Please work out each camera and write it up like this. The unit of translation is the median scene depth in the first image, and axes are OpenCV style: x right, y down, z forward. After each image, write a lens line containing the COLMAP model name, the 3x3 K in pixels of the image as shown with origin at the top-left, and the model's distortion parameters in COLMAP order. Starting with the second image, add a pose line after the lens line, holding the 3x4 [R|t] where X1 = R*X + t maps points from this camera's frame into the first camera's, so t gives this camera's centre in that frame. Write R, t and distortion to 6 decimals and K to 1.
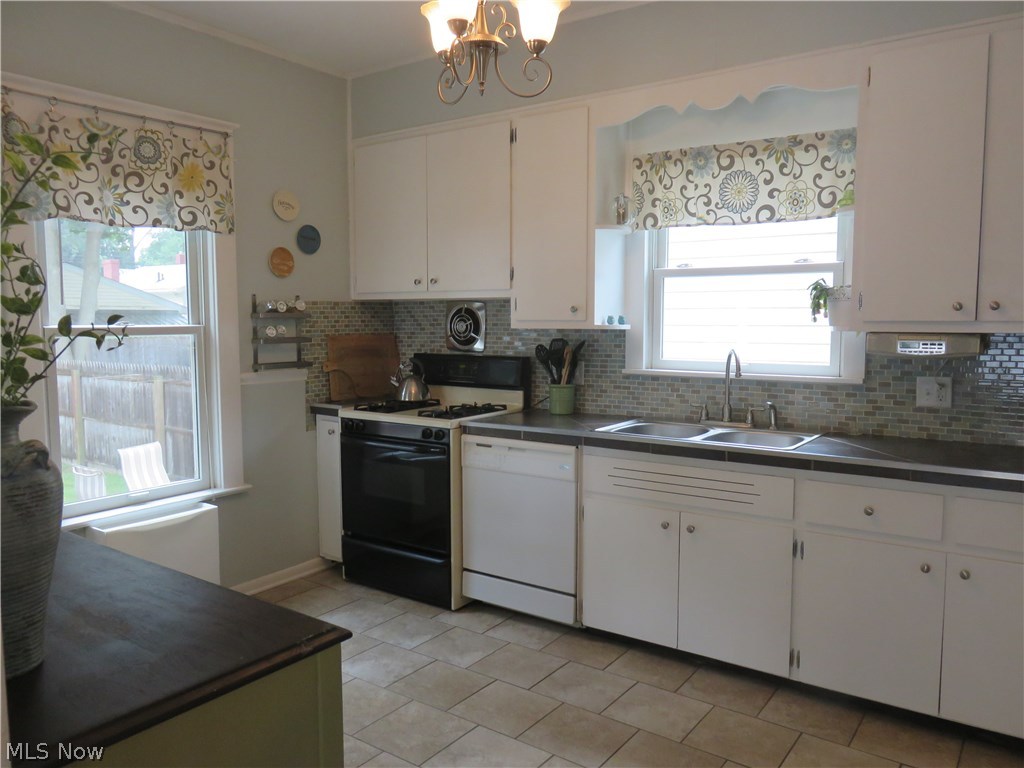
lens RADIAL K [[766.0, 0, 516.6], [0, 766.0, 386.6], [0, 0, 1]] dist [-0.006640, -0.008895]
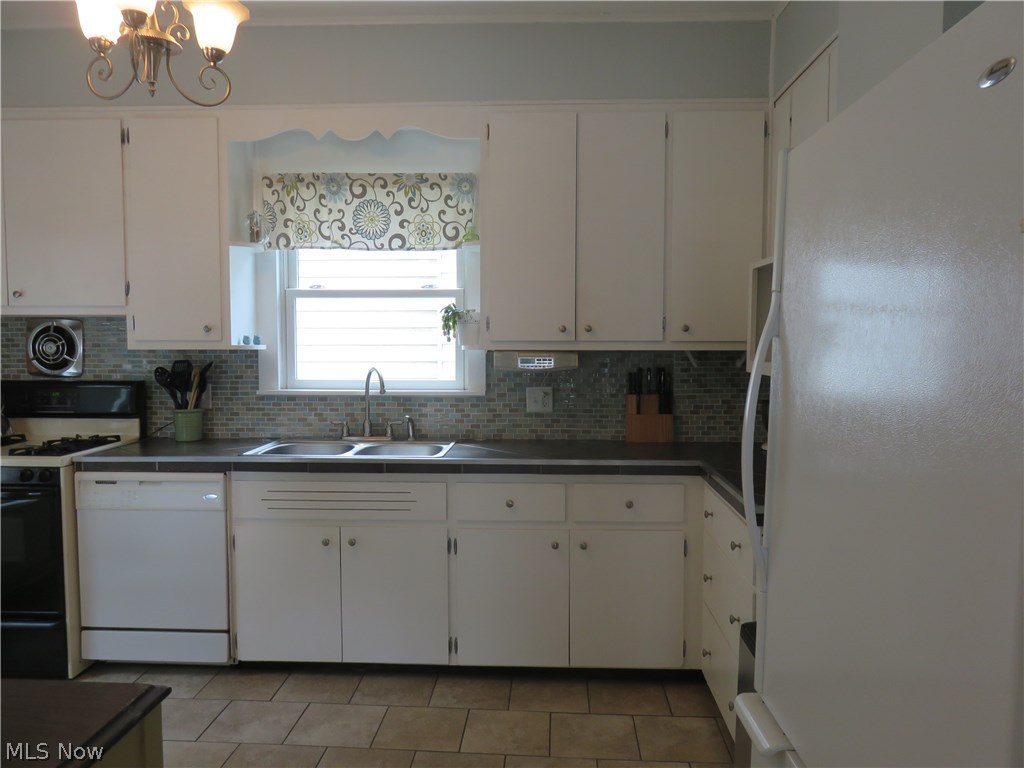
lens RADIAL K [[766.0, 0, 511.6], [0, 766.0, 386.8], [0, 0, 1]] dist [-0.006640, -0.008895]
pose [[0.843082, -0.032946, 0.536774, -0.125092], [0.046524, 0.998848, -0.011765, -0.000836], [-0.535768, 0.034892, 0.843644, 0.005954]]
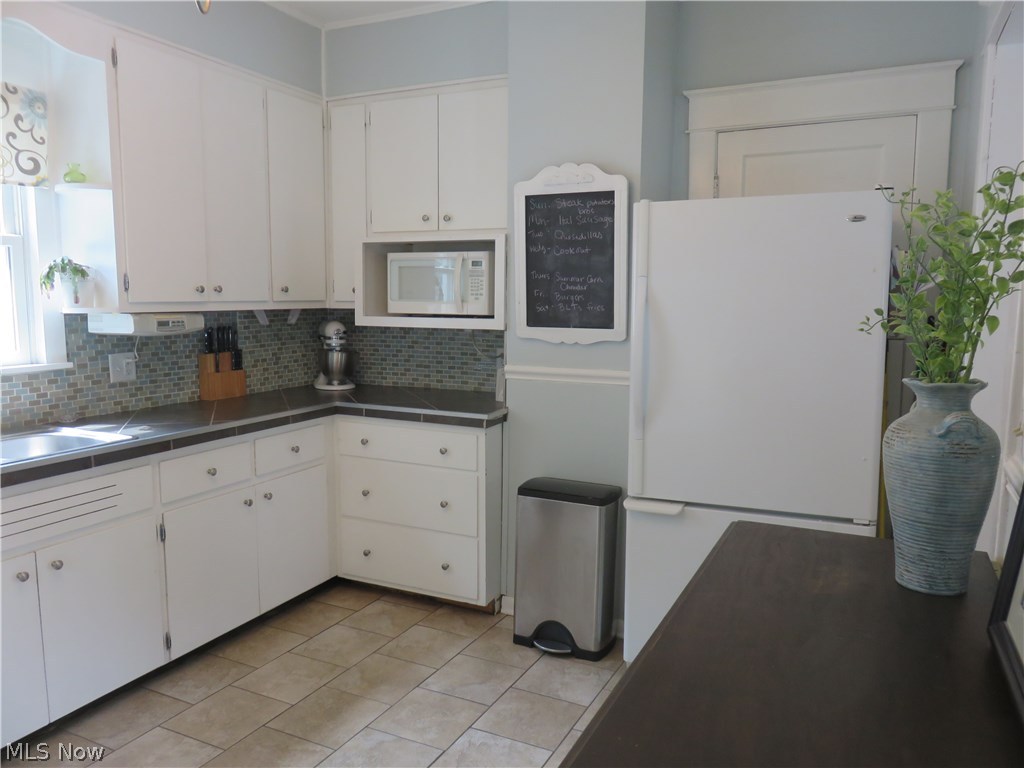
lens RADIAL K [[766.0, 0, 518.2], [0, 766.0, 388.4], [0, 0, 1]] dist [-0.006640, -0.008895]
pose [[-0.167865, -0.120855, 0.978374, -0.552236], [0.084226, 0.987070, 0.136380, -0.057881], [-0.982205, 0.105298, -0.155516, 0.570161]]
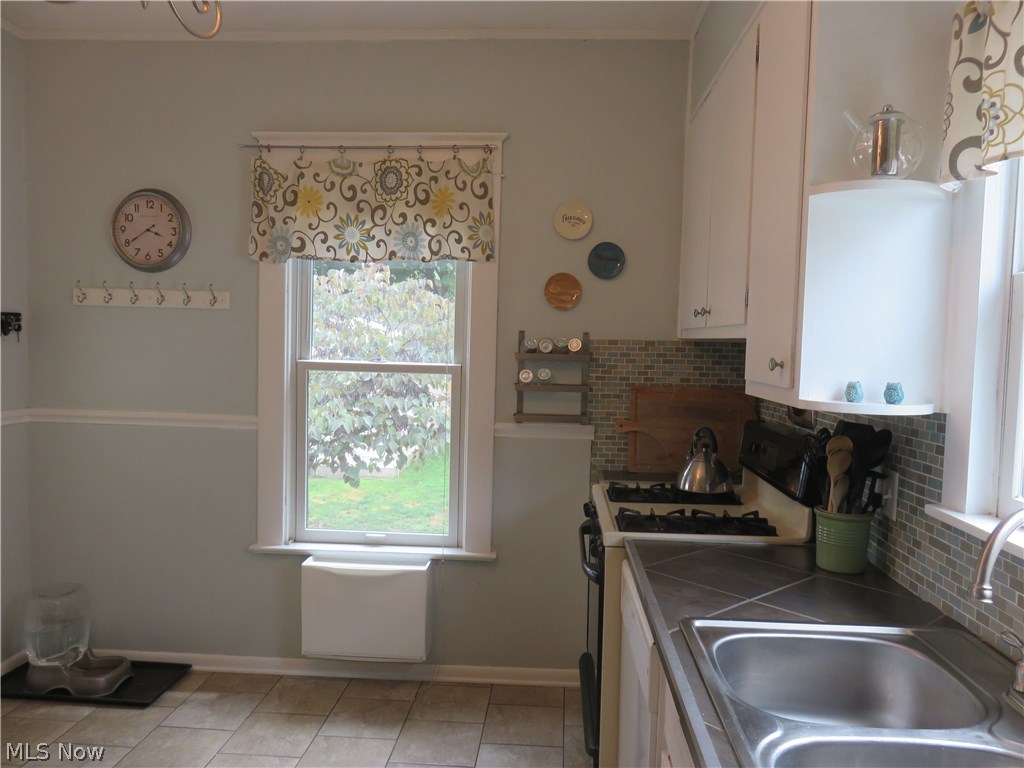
lens RADIAL K [[766.0, 0, 512.8], [0, 766.0, 387.1], [0, 0, 1]] dist [-0.006640, -0.008895]
pose [[0.528100, 0.066417, -0.846581, 0.427869], [-0.102365, 0.994646, 0.014178, -0.081344], [0.842990, 0.079172, 0.532071, 0.639107]]
